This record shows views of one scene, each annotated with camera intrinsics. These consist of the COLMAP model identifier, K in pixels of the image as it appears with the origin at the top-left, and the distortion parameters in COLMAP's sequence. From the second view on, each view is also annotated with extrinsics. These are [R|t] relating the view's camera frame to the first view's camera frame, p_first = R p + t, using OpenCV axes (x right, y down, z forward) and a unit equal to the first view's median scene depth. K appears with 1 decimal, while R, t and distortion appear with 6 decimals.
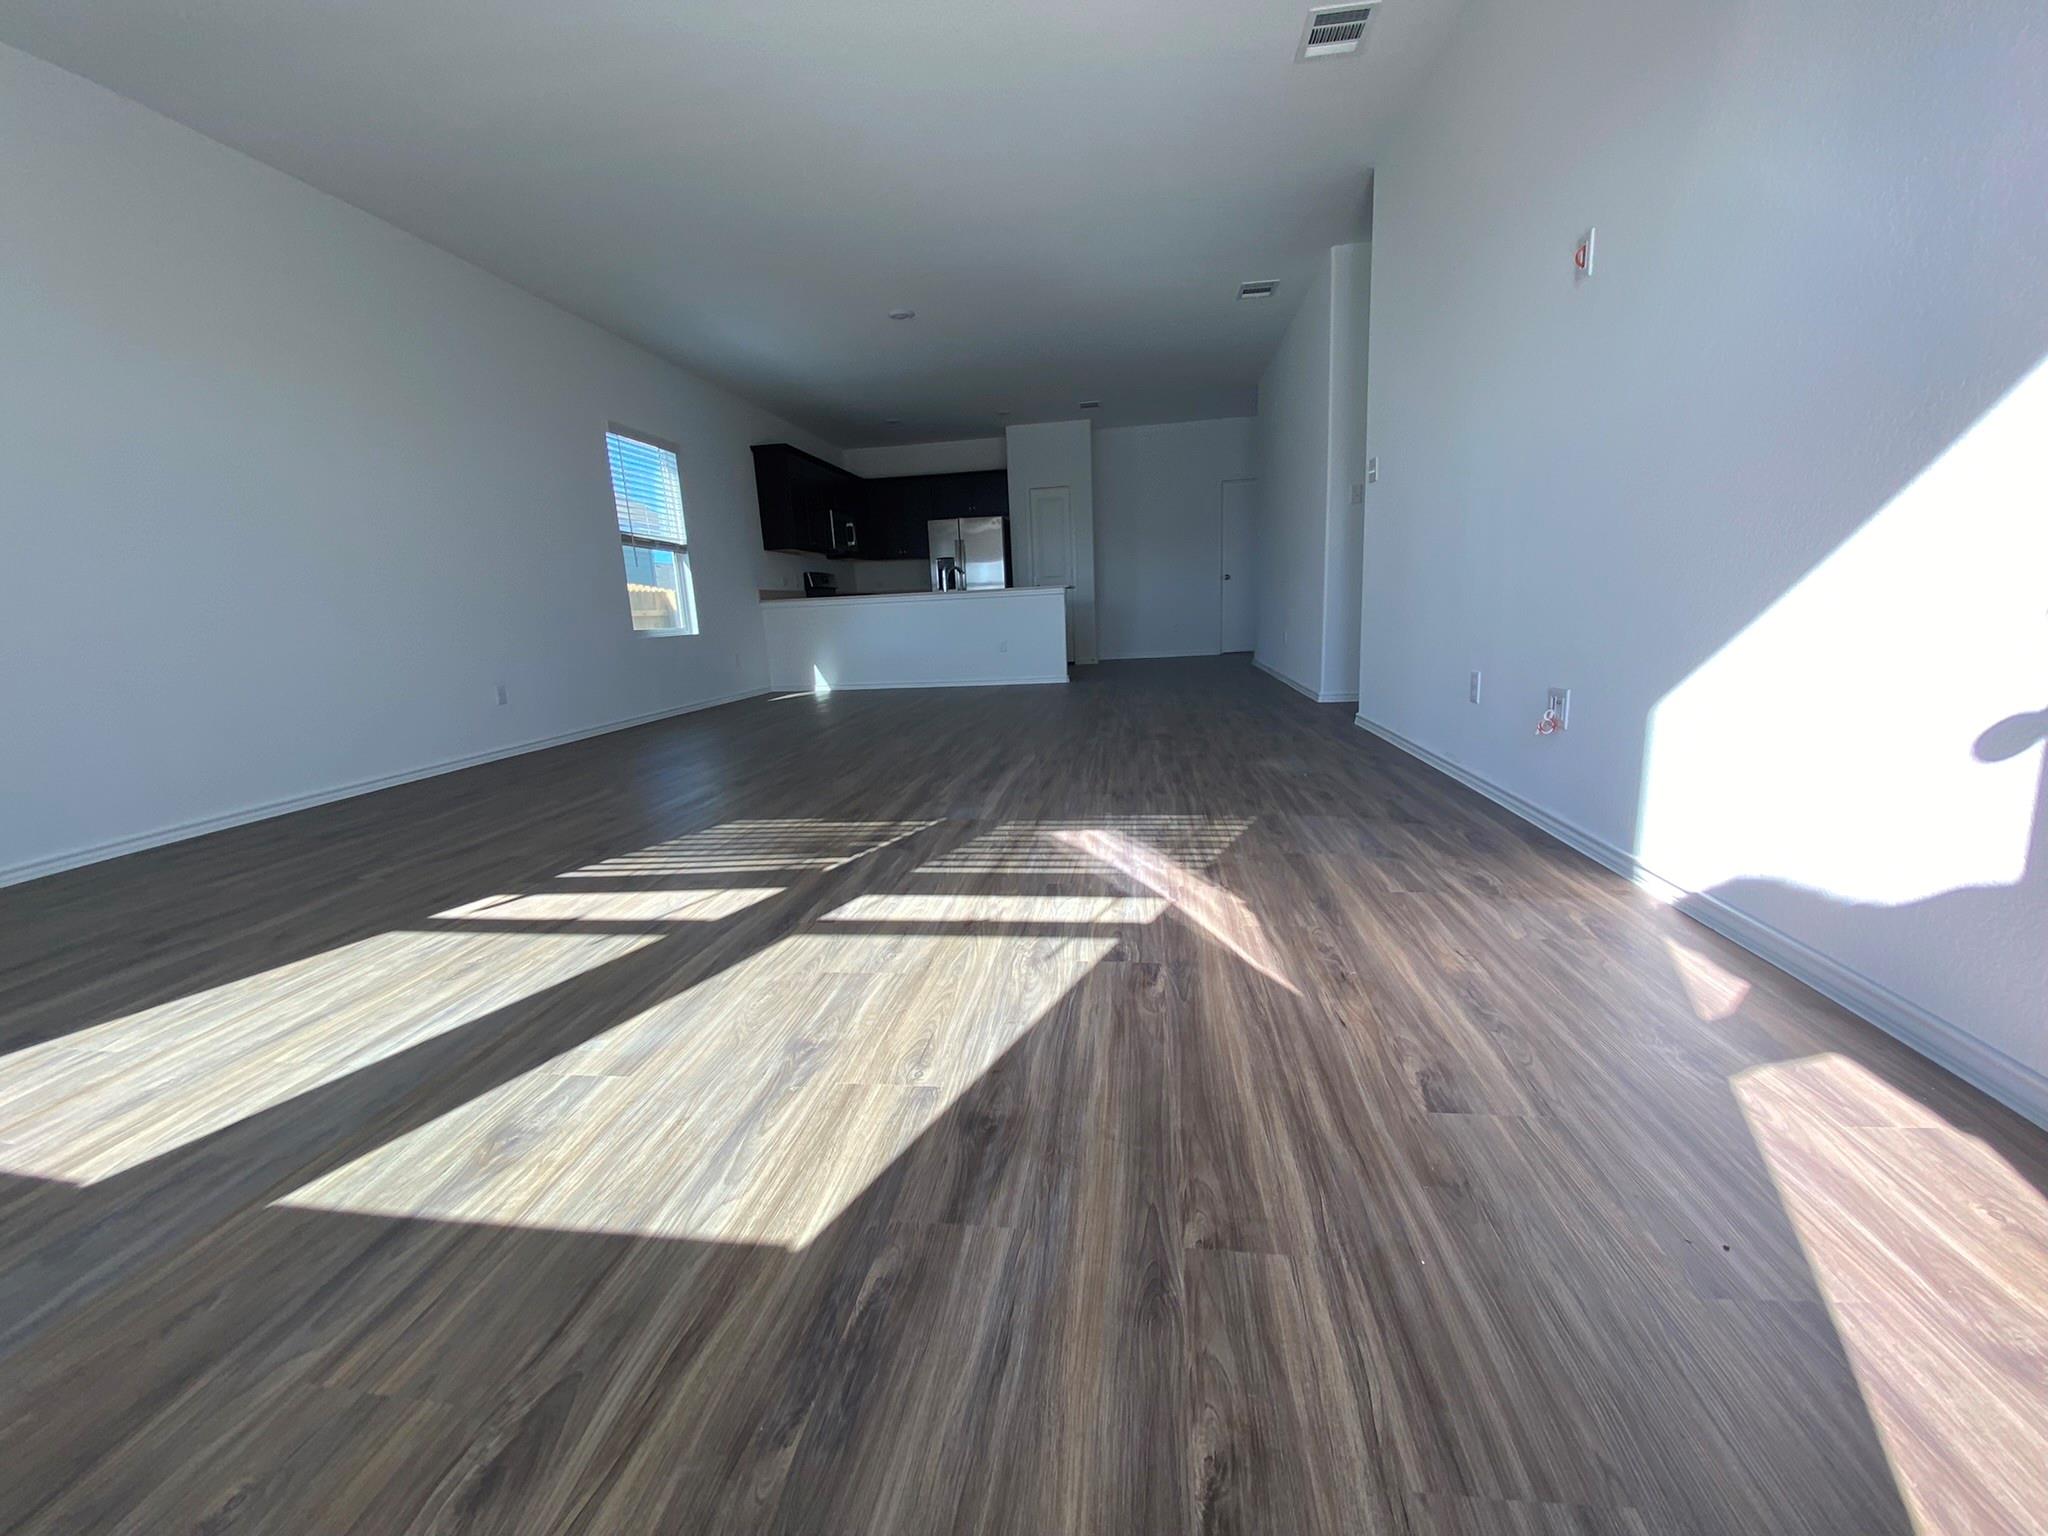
lens RADIAL K [[822.6, 0, 1018.7], [0, 822.6, 771.8], [0, 0, 1]] dist [0.020942, -0.019207]
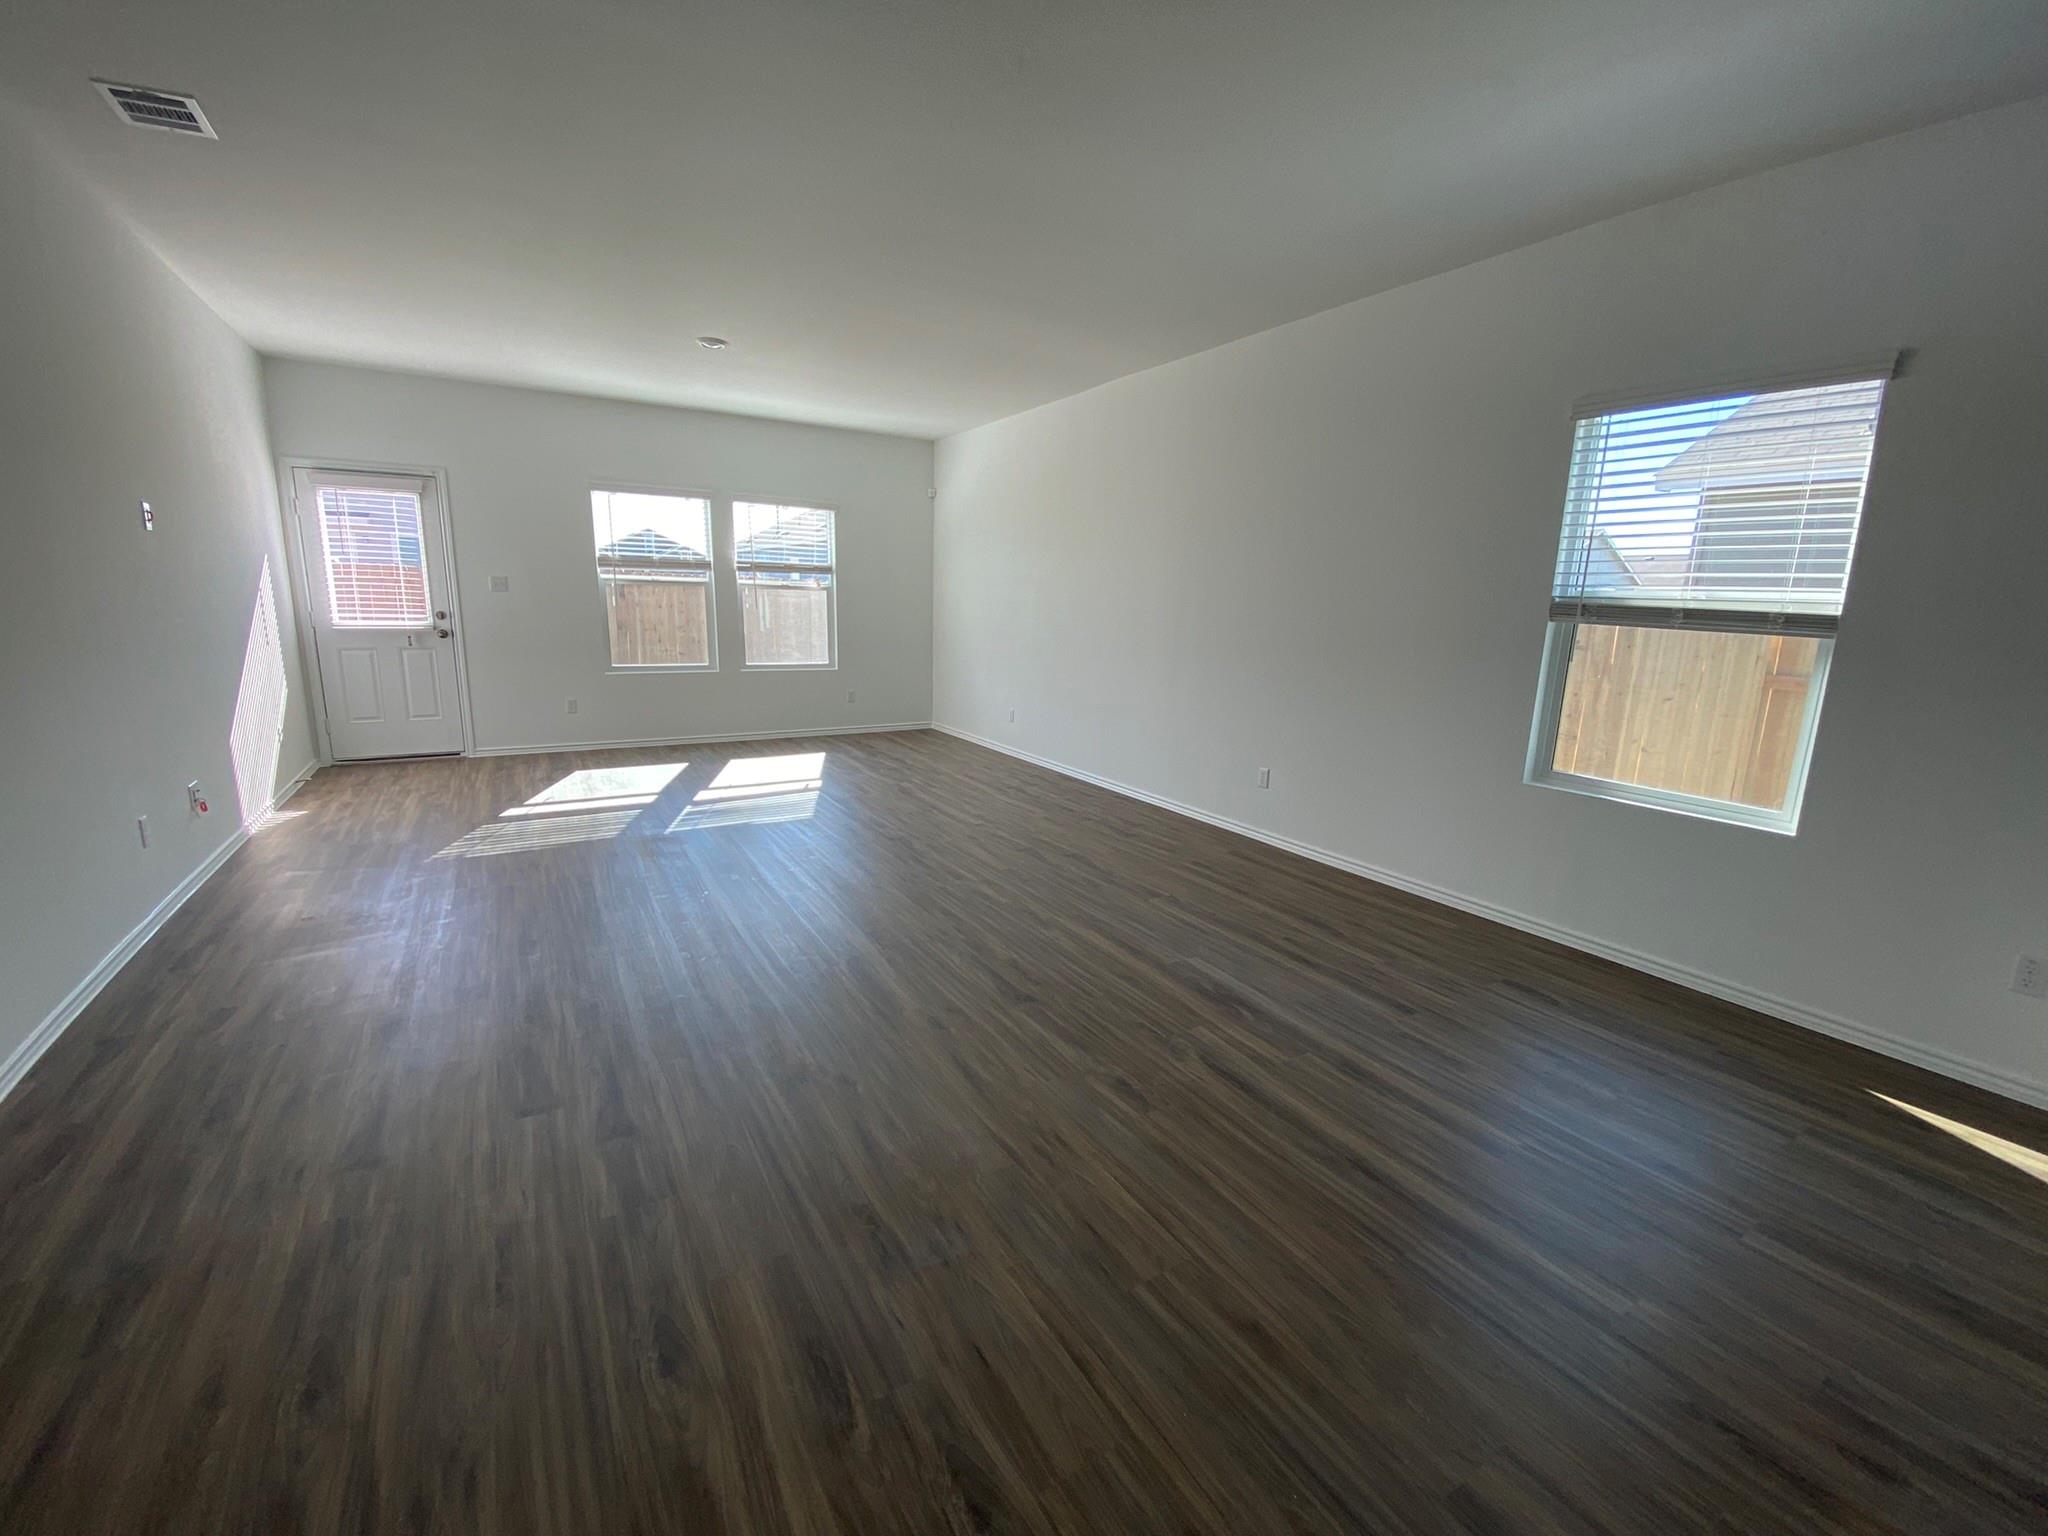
lens RADIAL K [[822.6, 0, 1018.7], [0, 822.6, 771.8], [0, 0, 1]] dist [0.020942, -0.019207]
pose [[-0.769169, 0.160087, -0.618669, 0.155219], [-0.124982, 0.911735, 0.391305, -0.337428], [0.626705, 0.378302, -0.681270, 1.133311]]
